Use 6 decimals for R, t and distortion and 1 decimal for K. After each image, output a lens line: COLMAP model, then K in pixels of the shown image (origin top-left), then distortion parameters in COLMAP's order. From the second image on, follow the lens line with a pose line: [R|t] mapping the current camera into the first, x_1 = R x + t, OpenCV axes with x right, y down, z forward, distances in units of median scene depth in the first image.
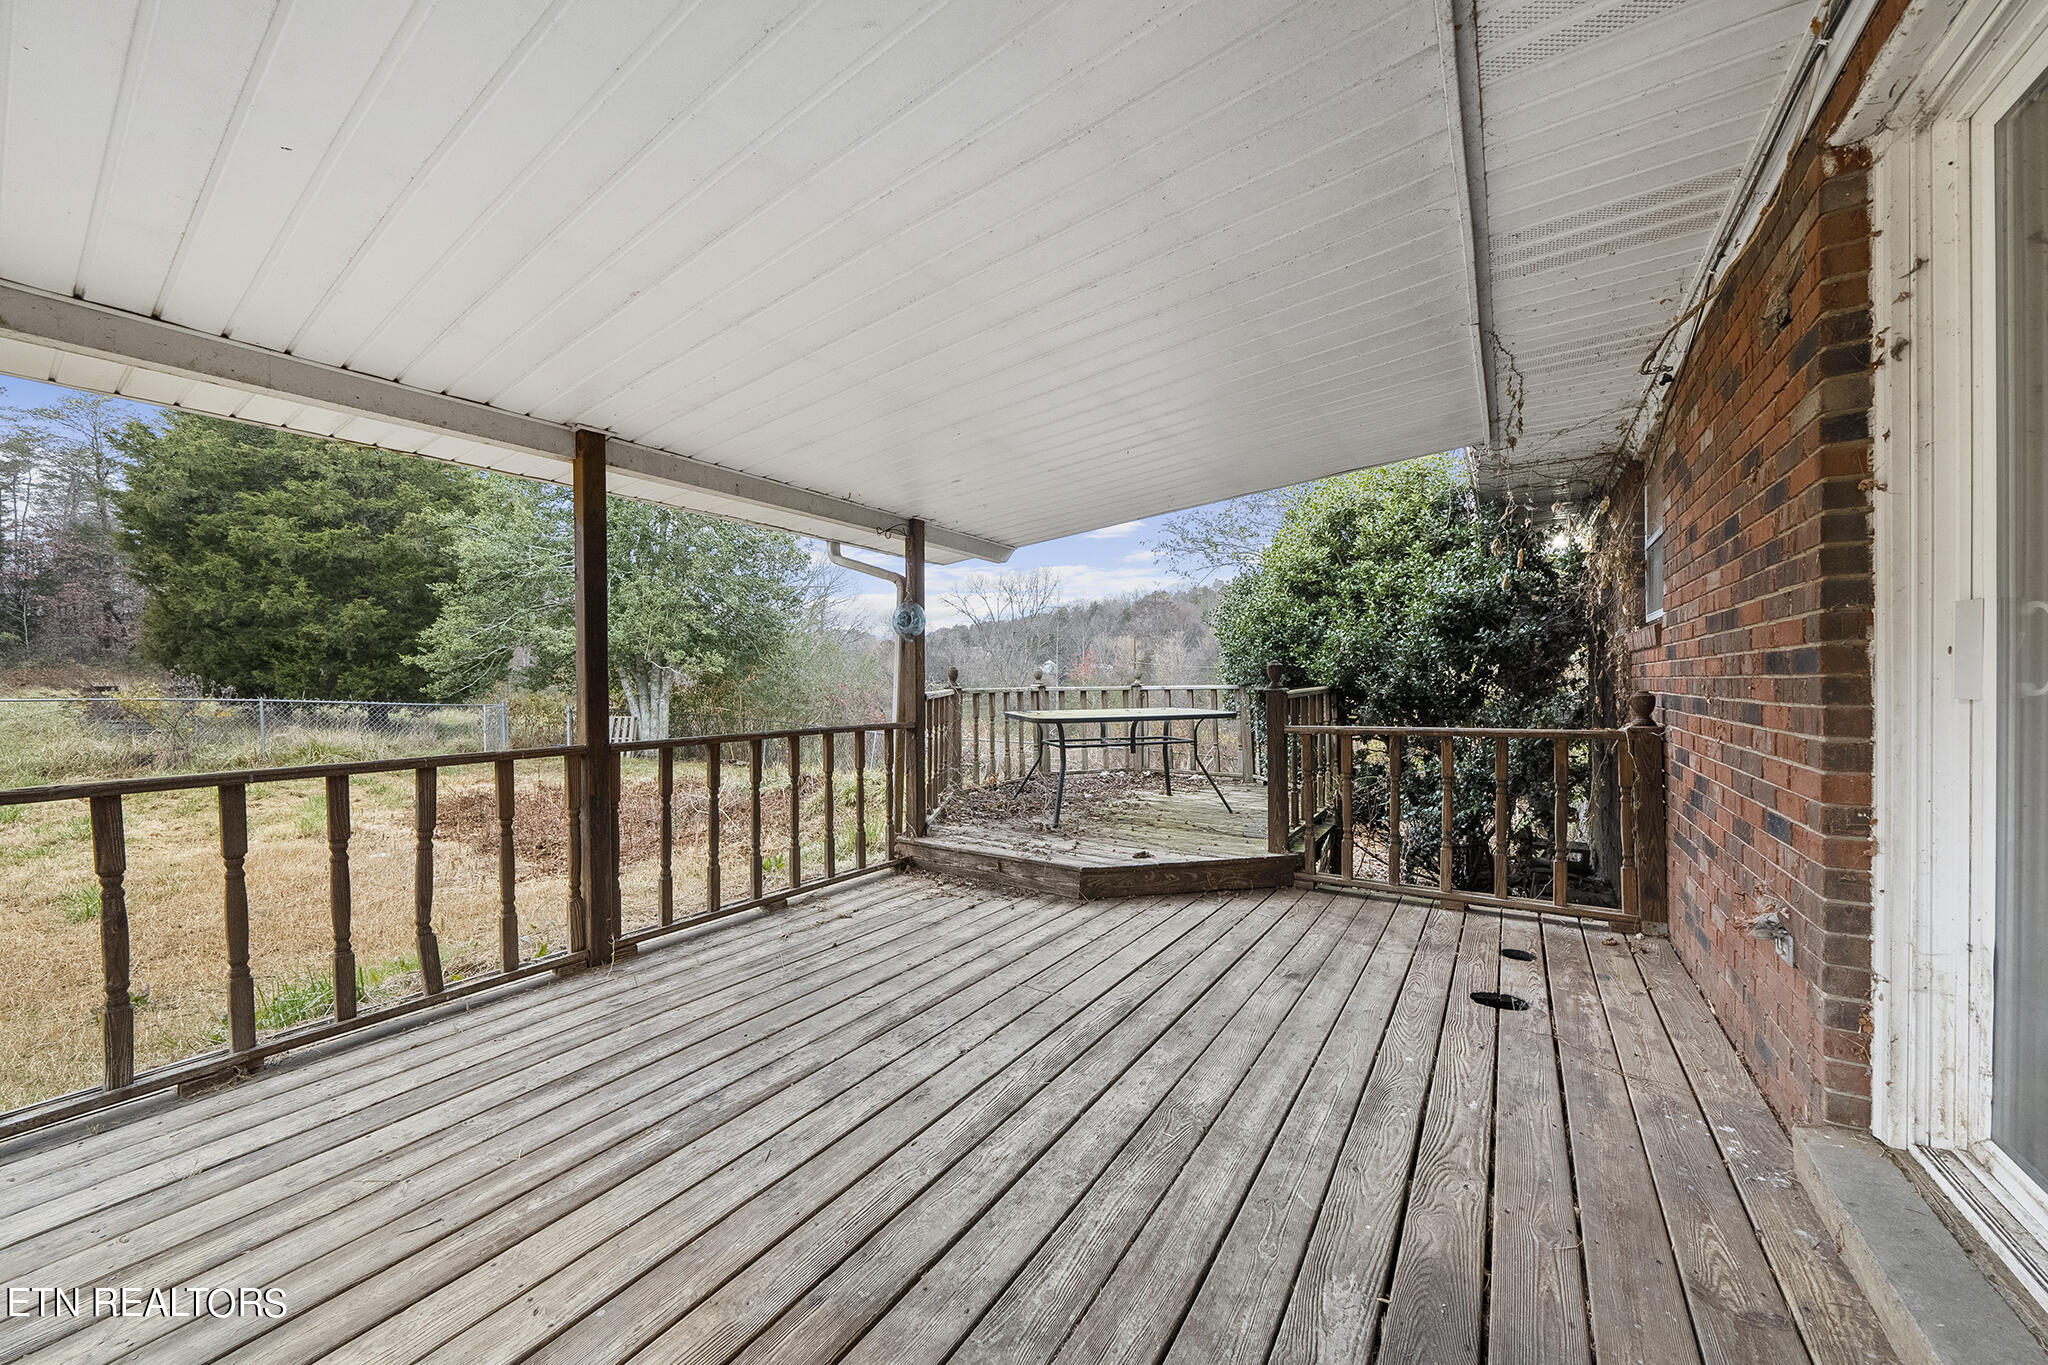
lens RADIAL K [[723.3, 0, 1006.1], [0, 723.3, 694.1], [0, 0, 1]] dist [-0.000815, -0.000055]
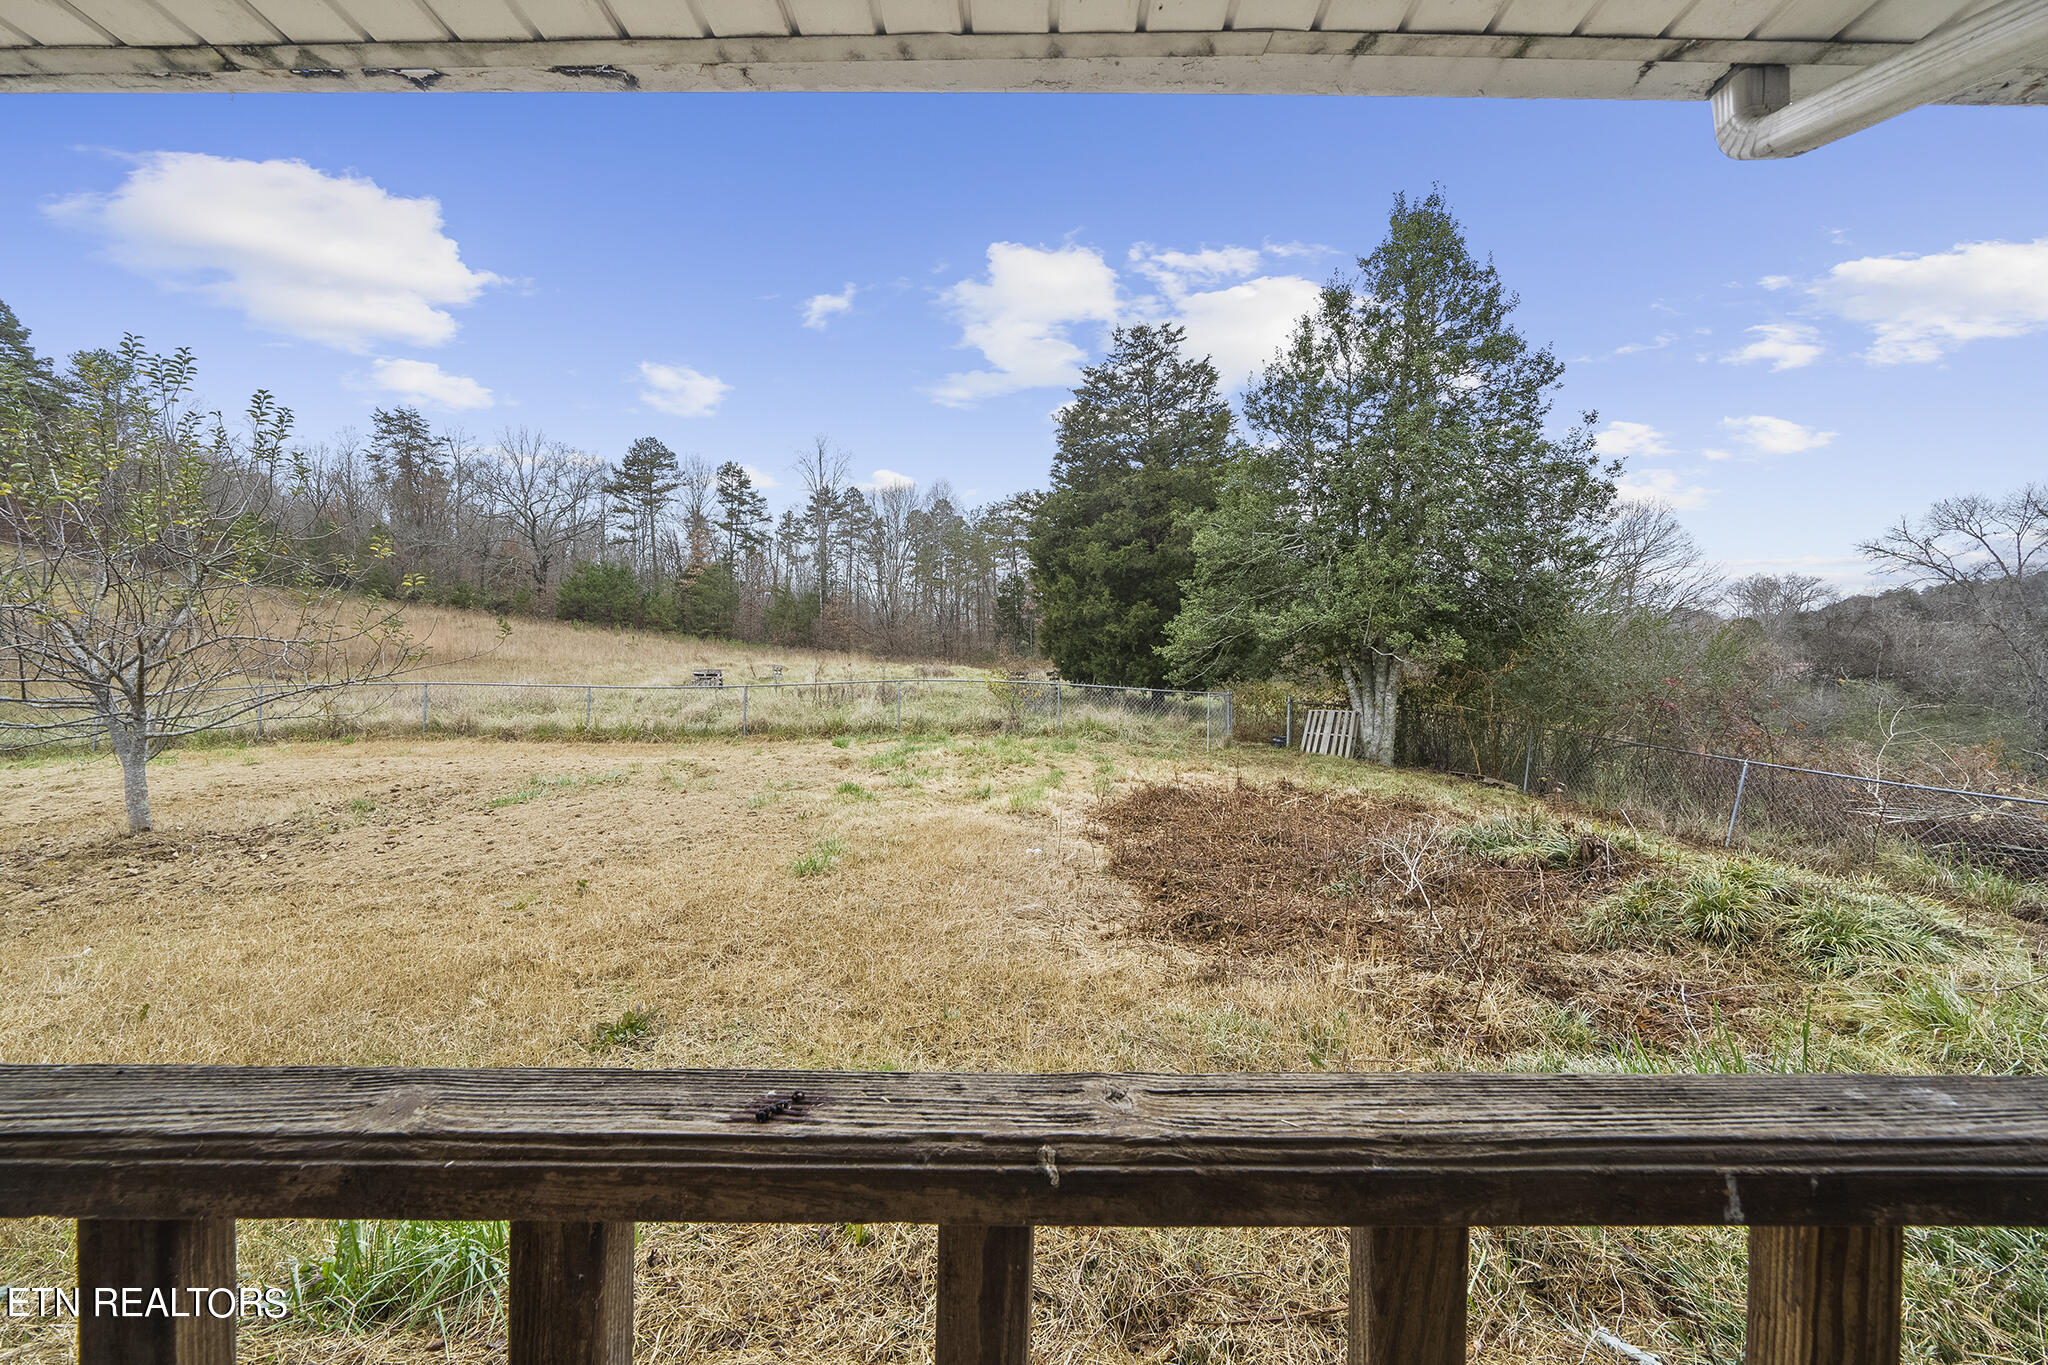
lens RADIAL K [[699.0, 0, 1024.0], [0, 699.0, 682.5], [0, 0, 1]] dist [-0.005826, -0.000041]
pose [[0.570840, 0.019569, -0.820828, -0.272021], [-0.022113, 0.999720, 0.008456, -0.011363], [0.820764, 0.013324, 0.571113, 0.996001]]
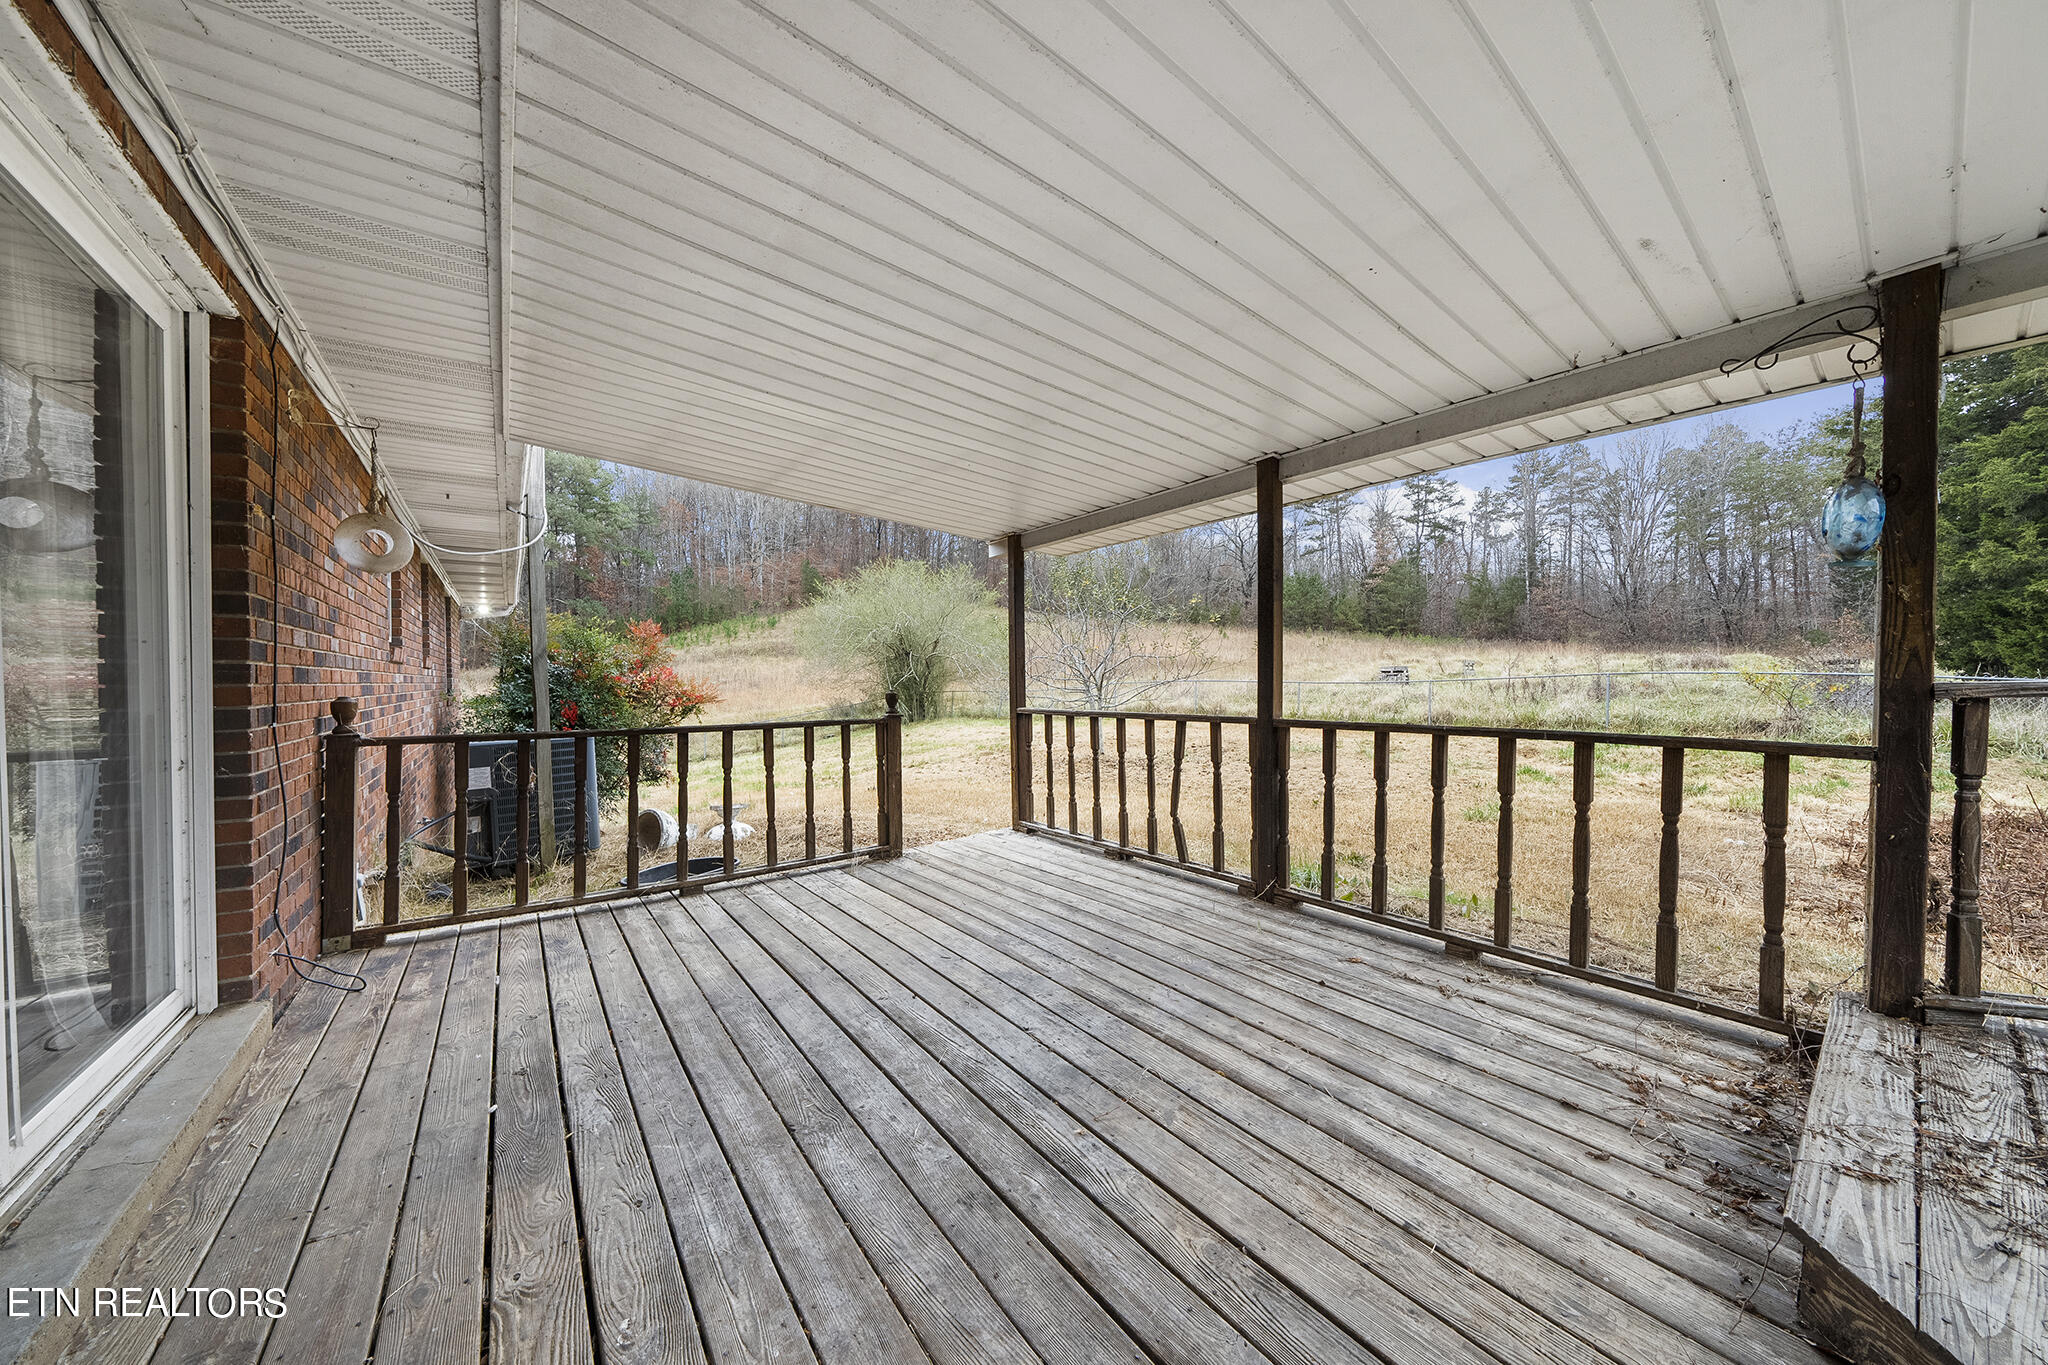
lens RADIAL K [[684.9, 0, 1024.0], [0, 684.9, 682.5], [0, 0, 1]] dist [-0.006201, -0.000134]
pose [[-0.308540, 0.021968, -0.950958, 0.554610], [0.001808, 0.999745, 0.022508, -0.013370], [0.951210, 0.005226, -0.308501, 0.838838]]
